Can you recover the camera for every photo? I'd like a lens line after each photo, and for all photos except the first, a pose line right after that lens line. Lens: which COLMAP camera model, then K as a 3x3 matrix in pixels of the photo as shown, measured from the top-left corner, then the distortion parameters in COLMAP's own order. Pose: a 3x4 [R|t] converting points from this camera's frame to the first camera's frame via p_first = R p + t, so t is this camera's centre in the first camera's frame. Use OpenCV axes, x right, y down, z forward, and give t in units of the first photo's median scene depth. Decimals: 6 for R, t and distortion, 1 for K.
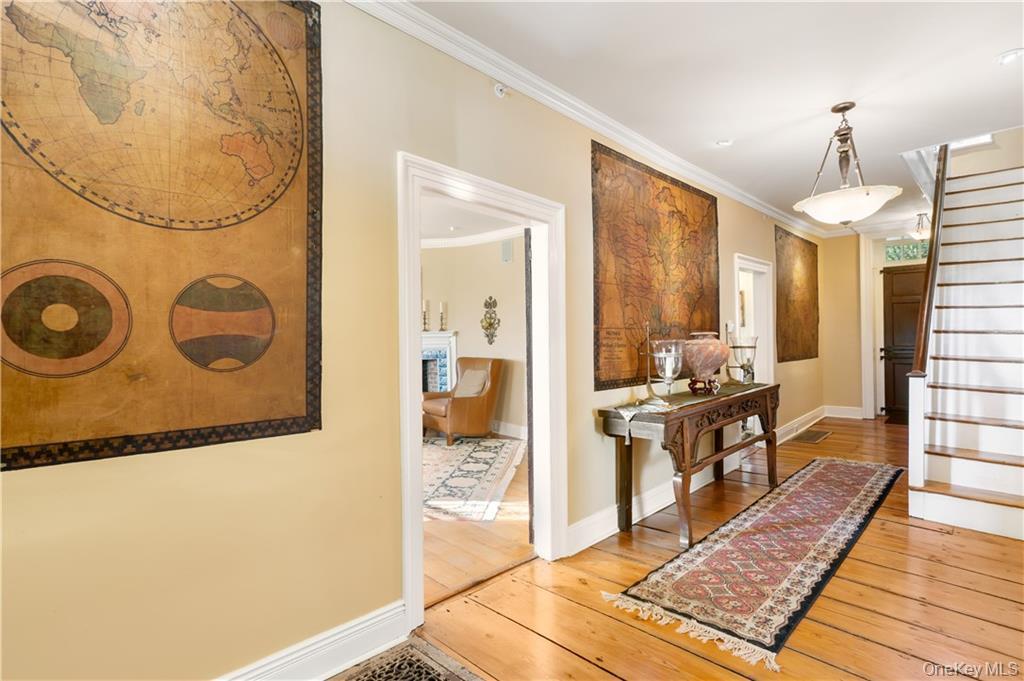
lens RADIAL K [[487.4, 0, 497.3], [0, 487.4, 338.9], [0, 0, 1]] dist [-0.003145, 0.001165]
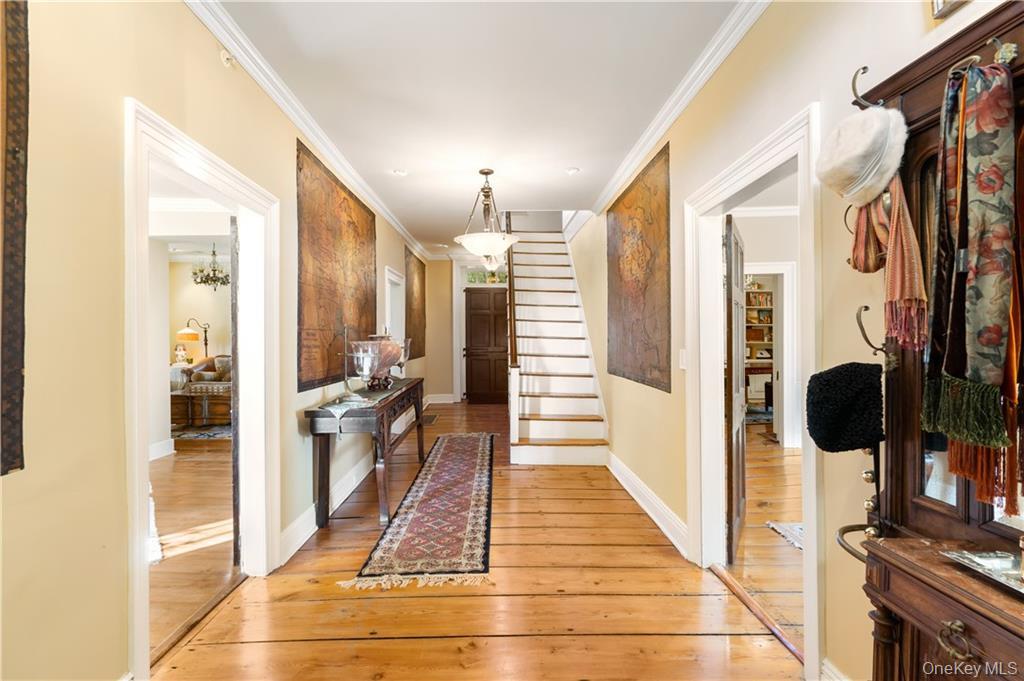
lens RADIAL K [[487.4, 0, 497.3], [0, 487.4, 338.9], [0, 0, 1]] dist [-0.003145, 0.001165]
pose [[0.694166, 0.009730, 0.719749, -0.247281], [-0.007817, 0.999952, -0.005979, 0.001161], [-0.719773, -0.001476, 0.694208, 0.025955]]
